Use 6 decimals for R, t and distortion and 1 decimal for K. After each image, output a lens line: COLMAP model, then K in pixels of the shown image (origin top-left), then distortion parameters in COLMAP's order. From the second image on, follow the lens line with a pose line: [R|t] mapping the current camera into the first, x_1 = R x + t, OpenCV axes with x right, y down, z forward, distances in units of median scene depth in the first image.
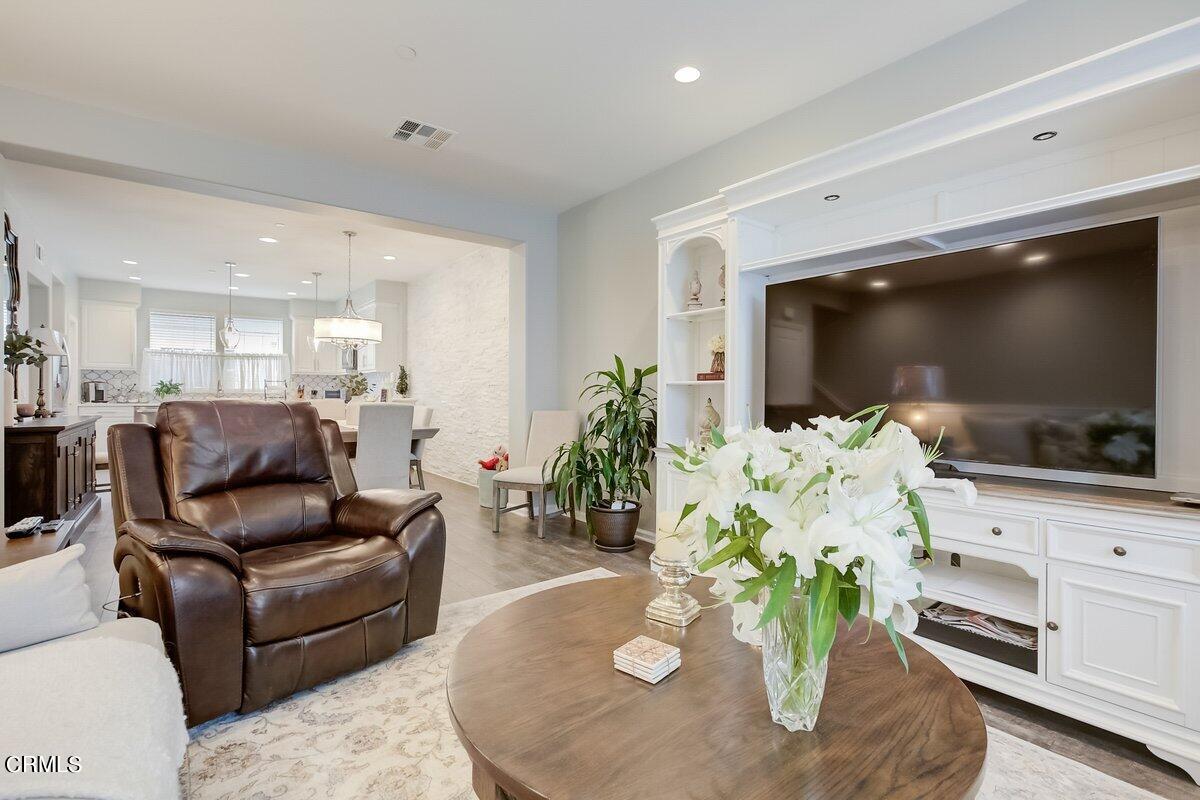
lens RADIAL K [[554.9, 0, 588.1], [0, 554.9, 395.8], [0, 0, 1]] dist [-0.011544, 0.006190]
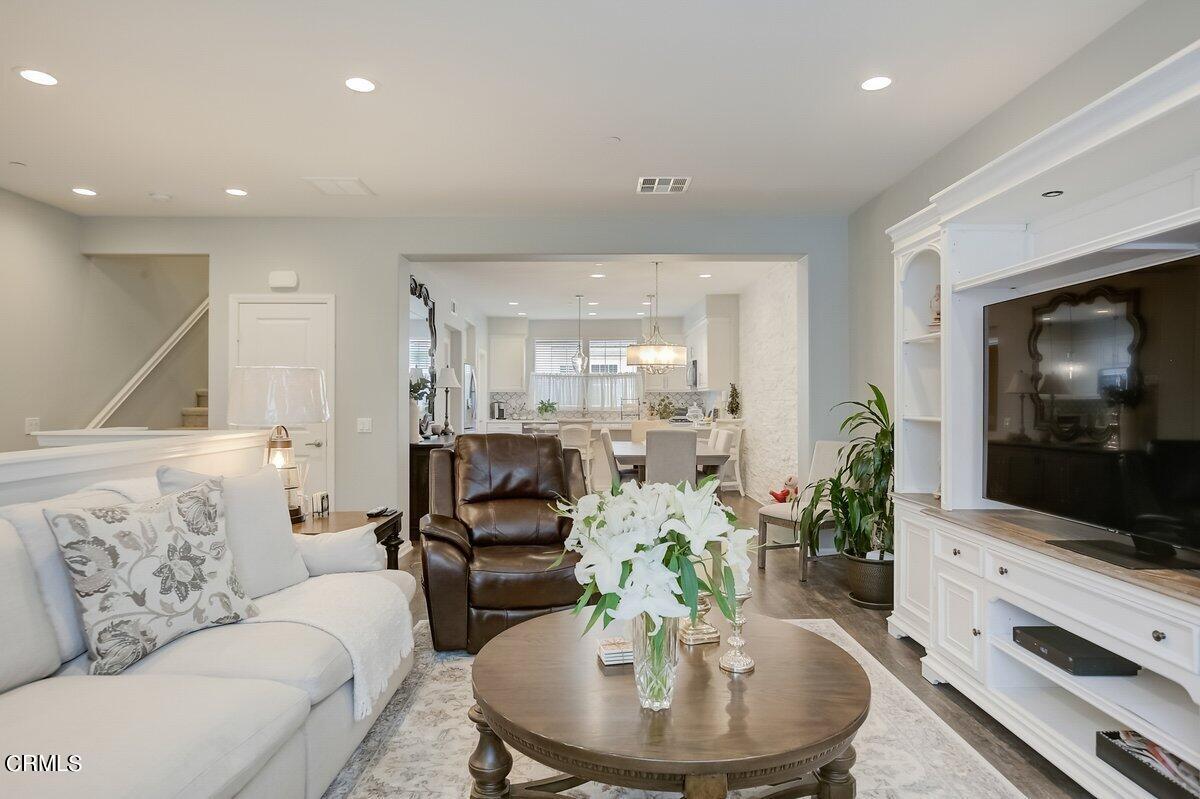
lens RADIAL K [[673.8, 0, 589.9], [0, 673.8, 396.1], [0, 0, 1]] dist [-0.018560, 0.007331]
pose [[0.796337, -0.010083, -0.604769, 0.214782], [0.002519, 0.999908, -0.013354, -0.025143], [0.604848, 0.009111, 0.796289, -0.071043]]
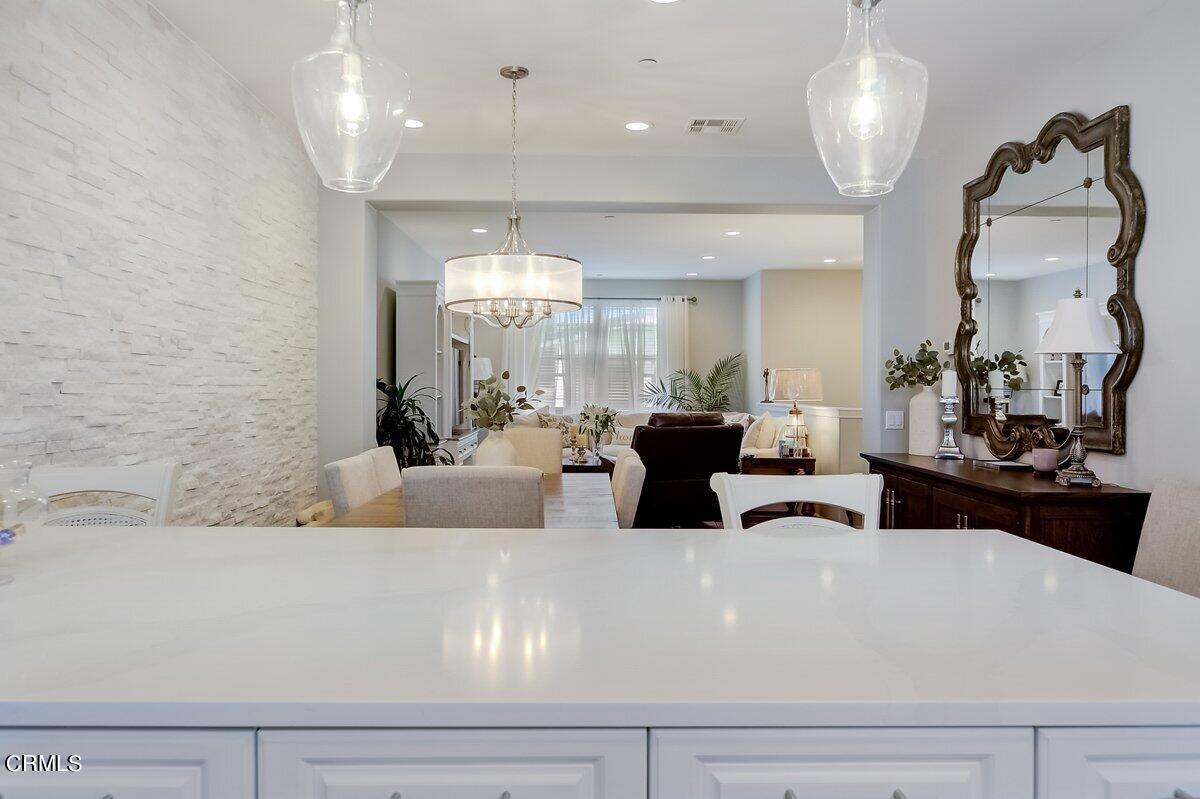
lens RADIAL K [[865.2, 0, 595.7], [0, 865.2, 395.6], [0, 0, 1]] dist [-0.012592, 0.008448]
pose [[-0.810740, -0.016181, 0.585182, -0.851040], [-0.008578, 0.999839, 0.015763, -0.037301], [-0.585343, 0.007760, -0.810749, 1.447280]]
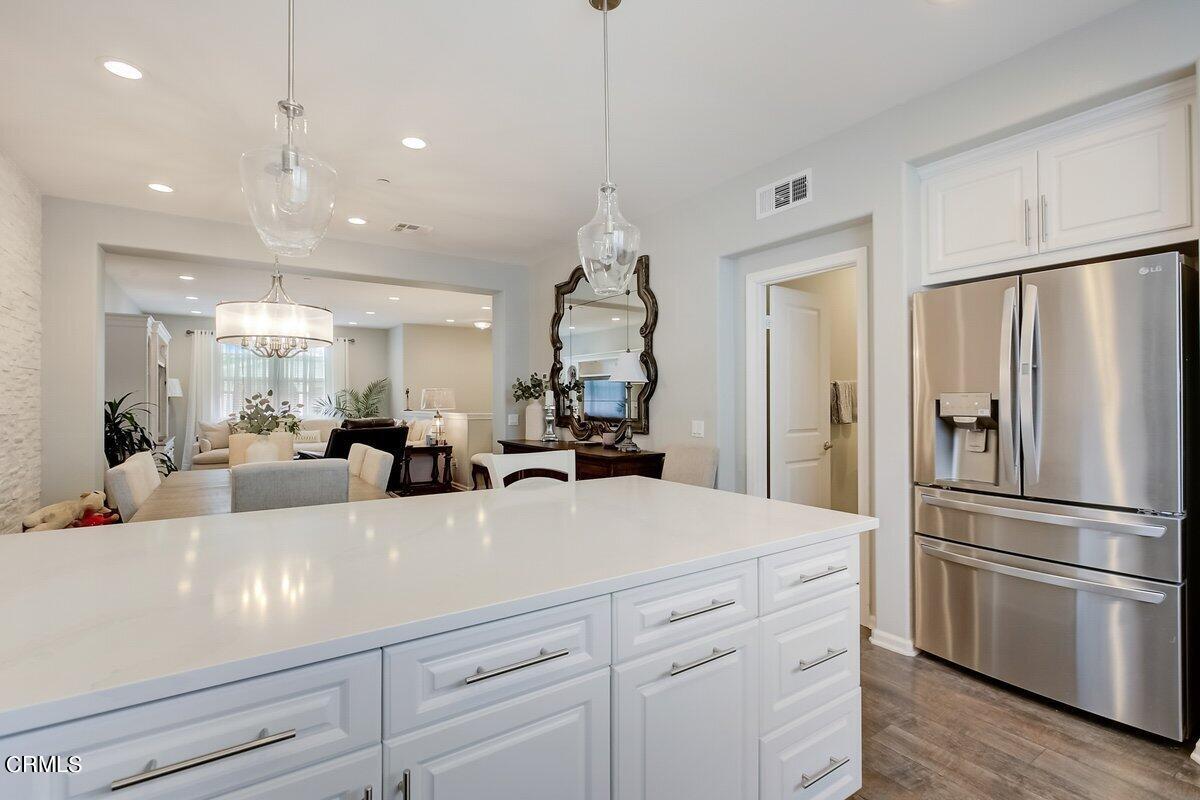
lens RADIAL K [[554.9, 0, 593.8], [0, 554.9, 396.3], [0, 0, 1]] dist [-0.011544, 0.006190]
pose [[-0.998659, -0.003820, 0.051628, -0.765377], [-0.004098, 0.999978, -0.005275, -0.036890], [-0.051607, -0.005479, -0.998652, 1.497406]]
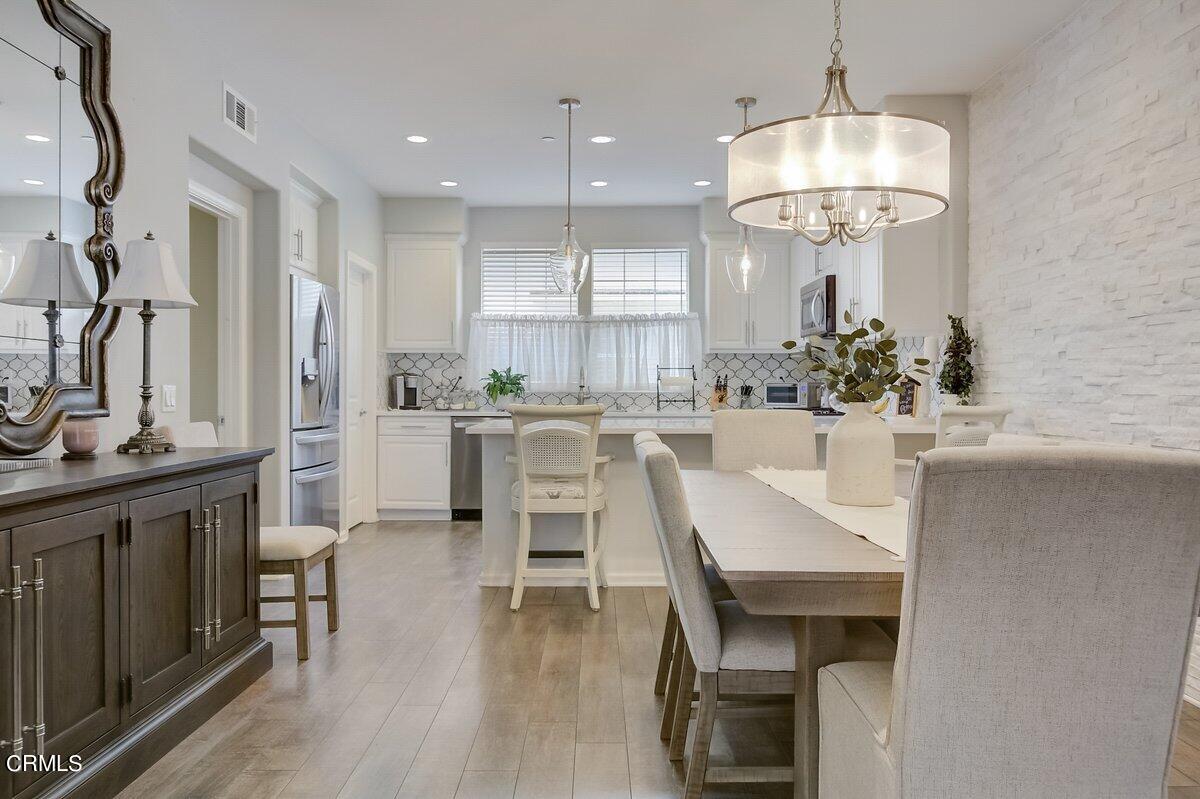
lens RADIAL K [[865.2, 0, 595.7], [0, 865.2, 394.7], [0, 0, 1]] dist [-0.012592, 0.008448]
pose [[0.799843, -0.001751, -0.600207, -0.244997], [0.001777, 0.999998, -0.000549, -0.003184], [0.600207, -0.000627, 0.799845, 0.528171]]
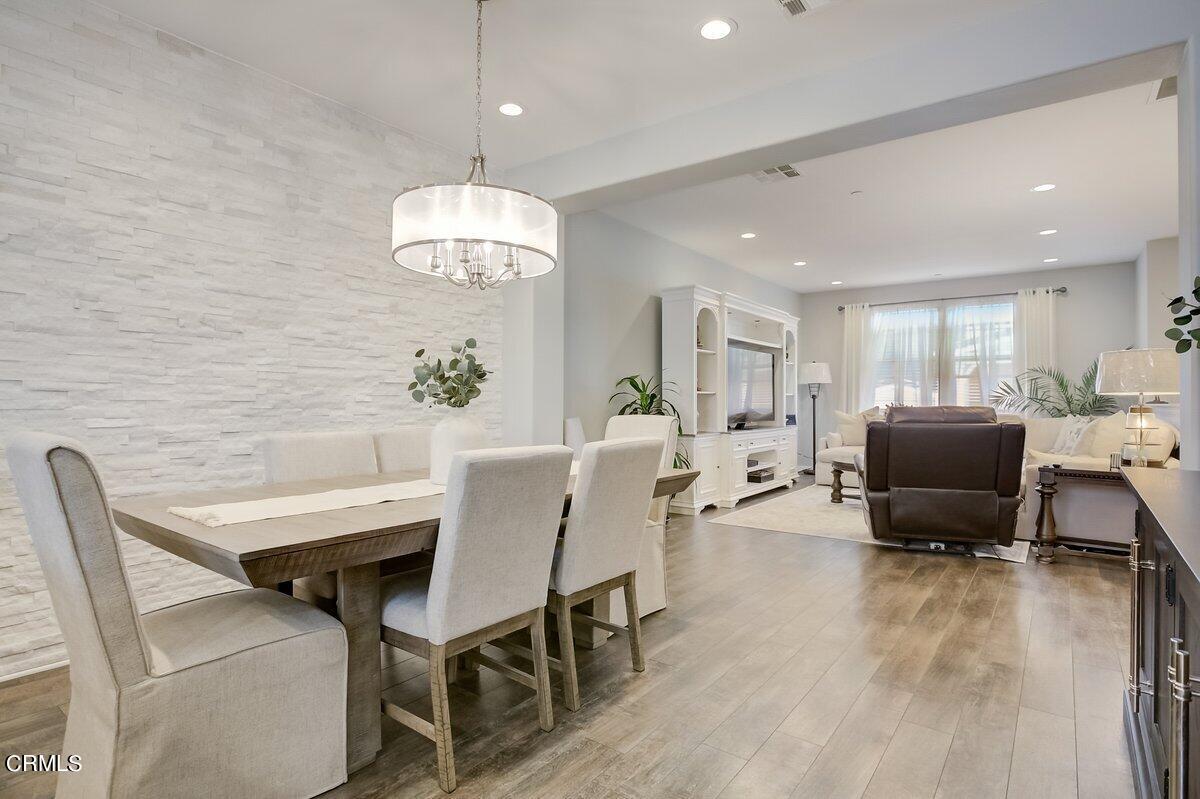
lens RADIAL K [[610.9, 0, 596.8], [0, 610.9, 394.4], [0, 0, 1]] dist [-0.015202, 0.005585]
pose [[-0.270623, -0.000114, 0.962686, -0.811680], [-0.004630, 0.999989, -0.001183, -0.008192], [-0.962674, -0.004778, -0.270620, 0.971944]]
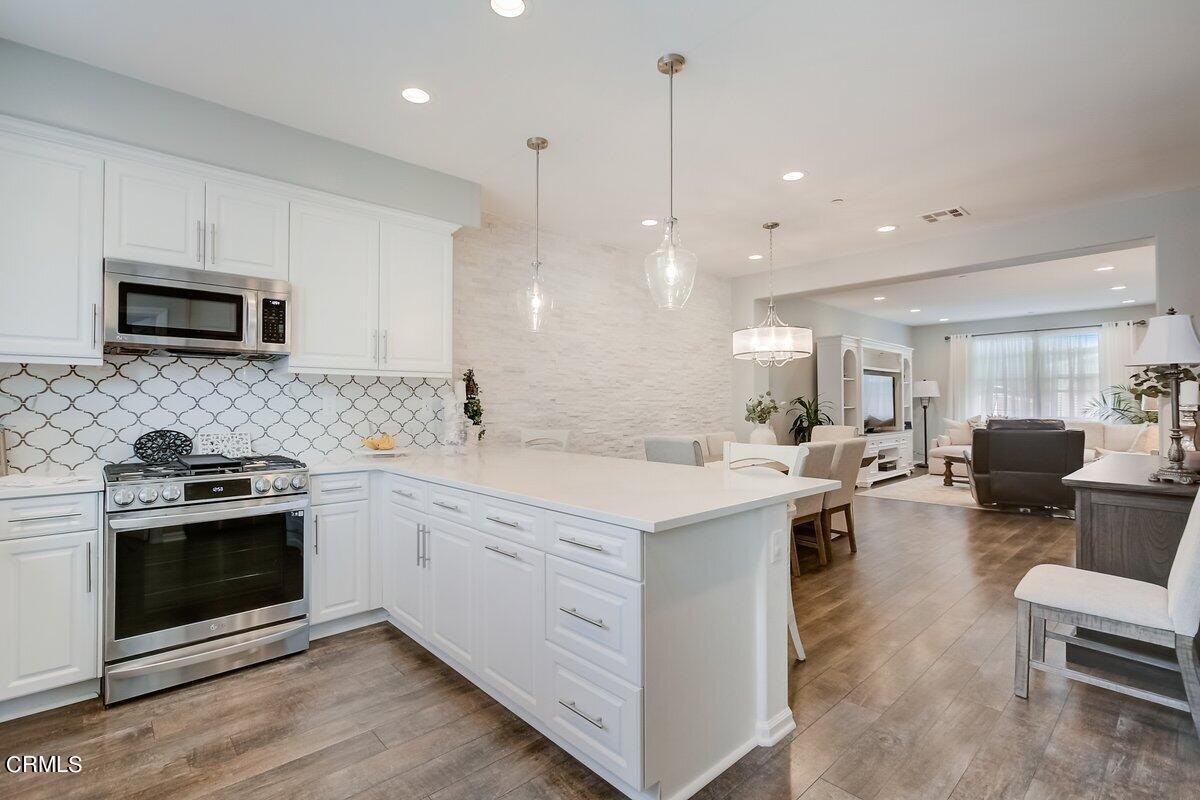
lens RADIAL K [[554.9, 0, 593.3], [0, 554.9, 397.4], [0, 0, 1]] dist [-0.011544, 0.006190]
pose [[-0.096462, 0.004587, 0.995326, -1.149987], [0.004028, 0.999983, -0.004218, -0.034149], [-0.995329, 0.003603, -0.096478, 1.262618]]
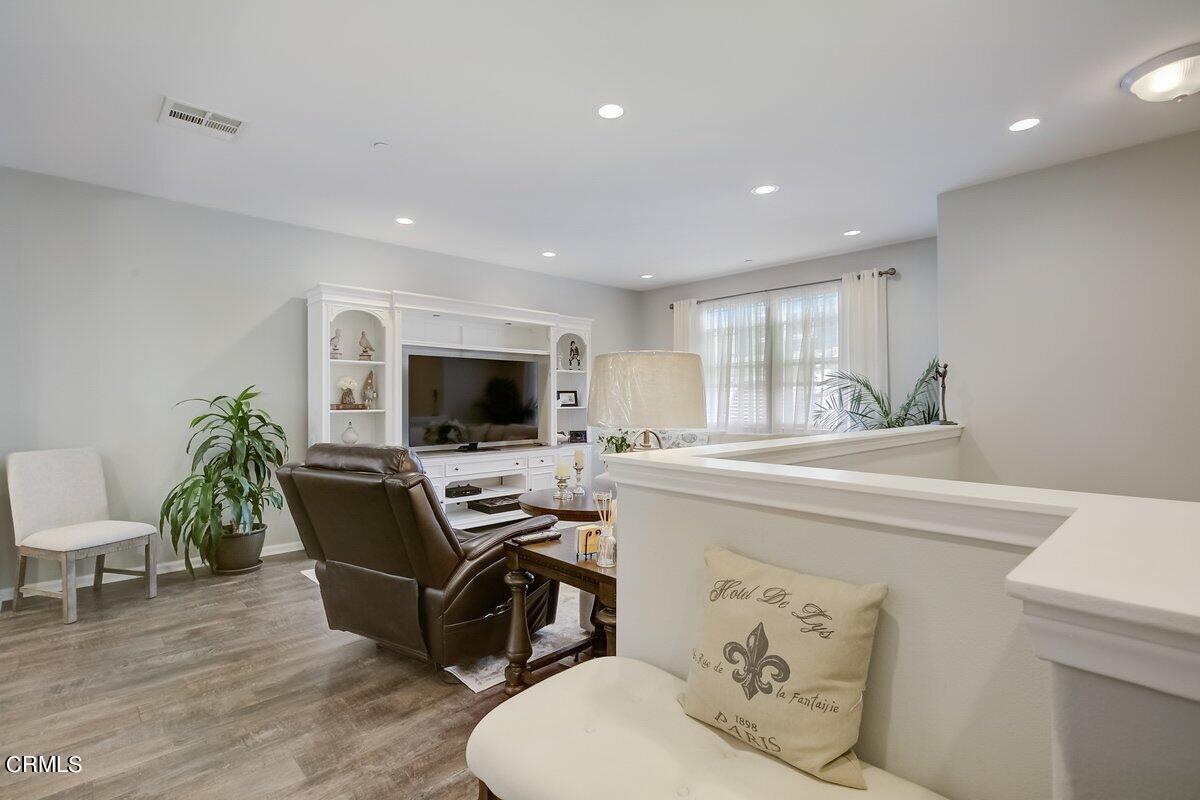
lens RADIAL K [[554.9, 0, 596.6], [0, 554.9, 395.5], [0, 0, 1]] dist [-0.011544, 0.006190]
pose [[-0.120082, 0.001609, 0.992763, -0.690253], [0.004090, 0.999991, -0.001126, -0.032699], [-0.992756, 0.003925, -0.120087, 0.296752]]
